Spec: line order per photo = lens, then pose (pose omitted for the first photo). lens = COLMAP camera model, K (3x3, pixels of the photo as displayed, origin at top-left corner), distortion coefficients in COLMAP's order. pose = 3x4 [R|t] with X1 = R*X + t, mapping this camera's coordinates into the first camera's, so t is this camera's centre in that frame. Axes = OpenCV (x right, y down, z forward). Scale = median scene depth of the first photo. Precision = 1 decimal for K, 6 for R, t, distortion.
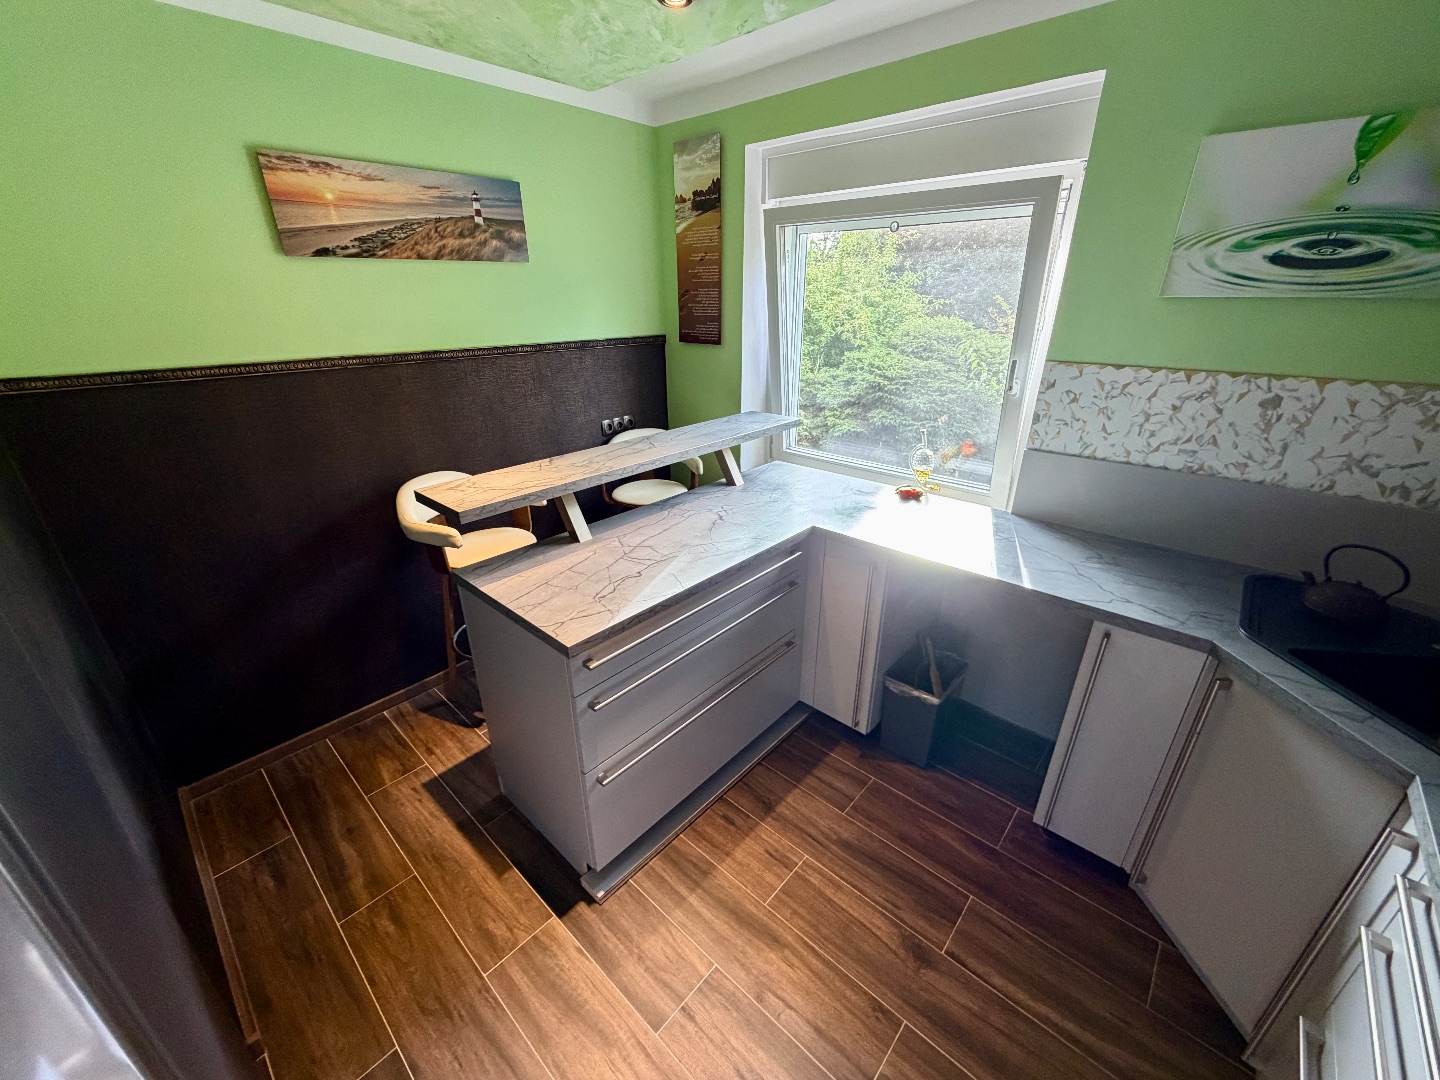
lens RADIAL K [[575.6, 0, 716.0], [0, 575.6, 540.2], [0, 0, 1]] dist [-0.003459, 0.000152]
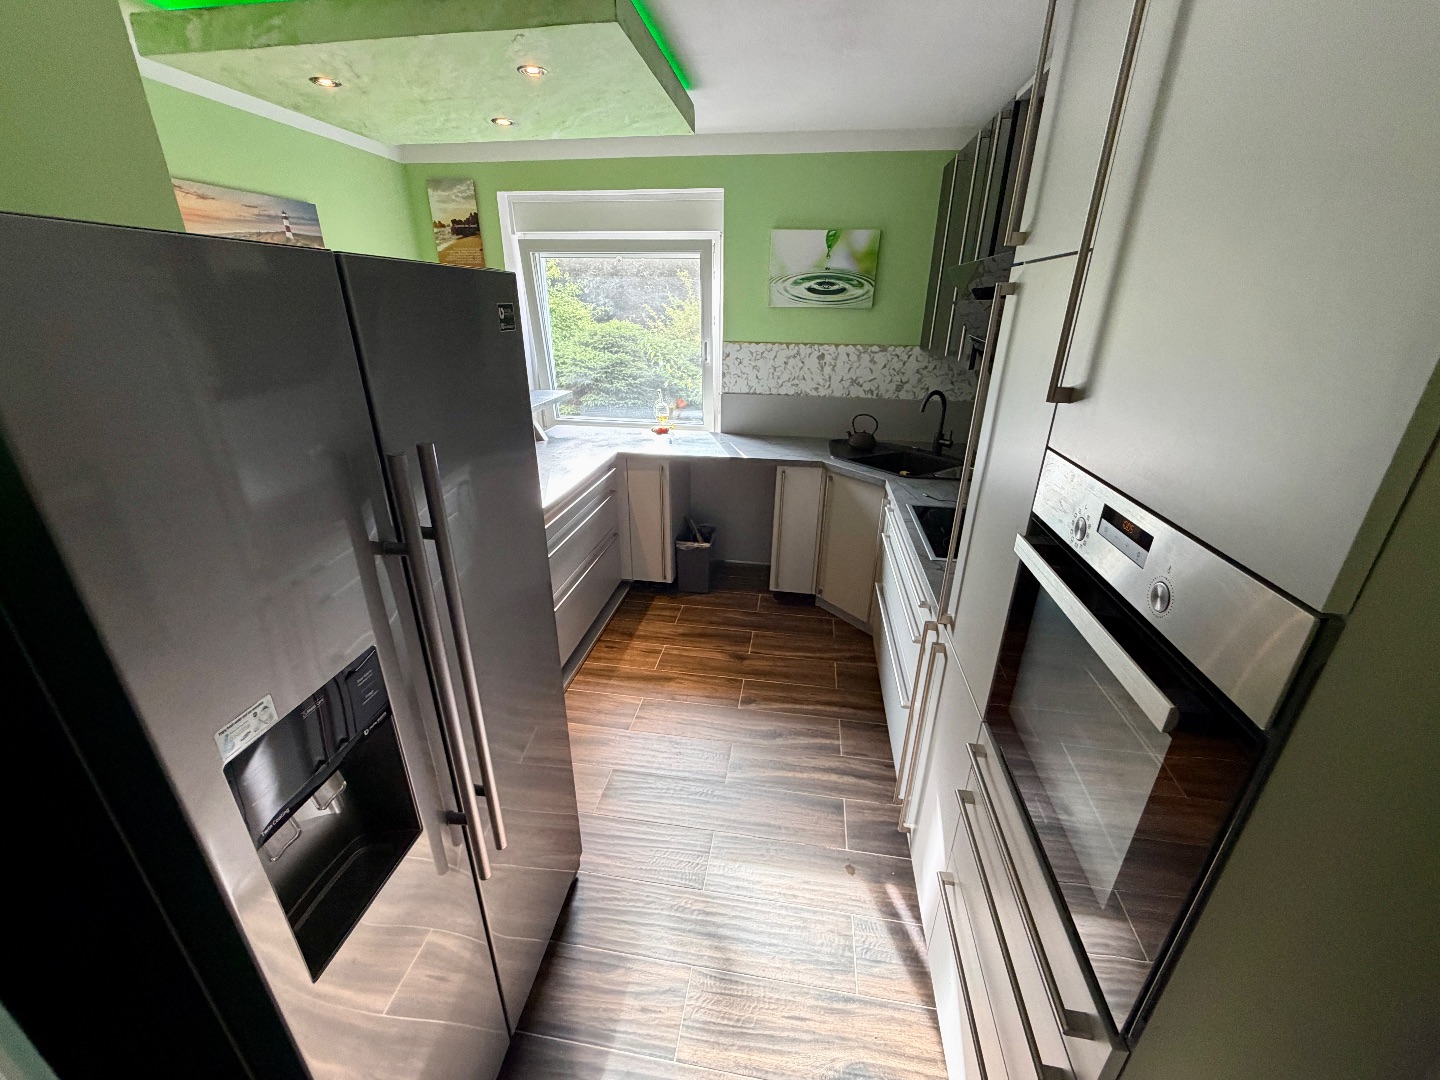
lens RADIAL K [[575.6, 0, 723.2], [0, 575.6, 542.6], [0, 0, 1]] dist [-0.003459, 0.000152]
pose [[0.828820, -0.202913, 0.521425, -0.493918], [0.206235, 0.977097, 0.052423, 0.208890], [-0.520121, 0.064087, 0.851685, -0.492837]]
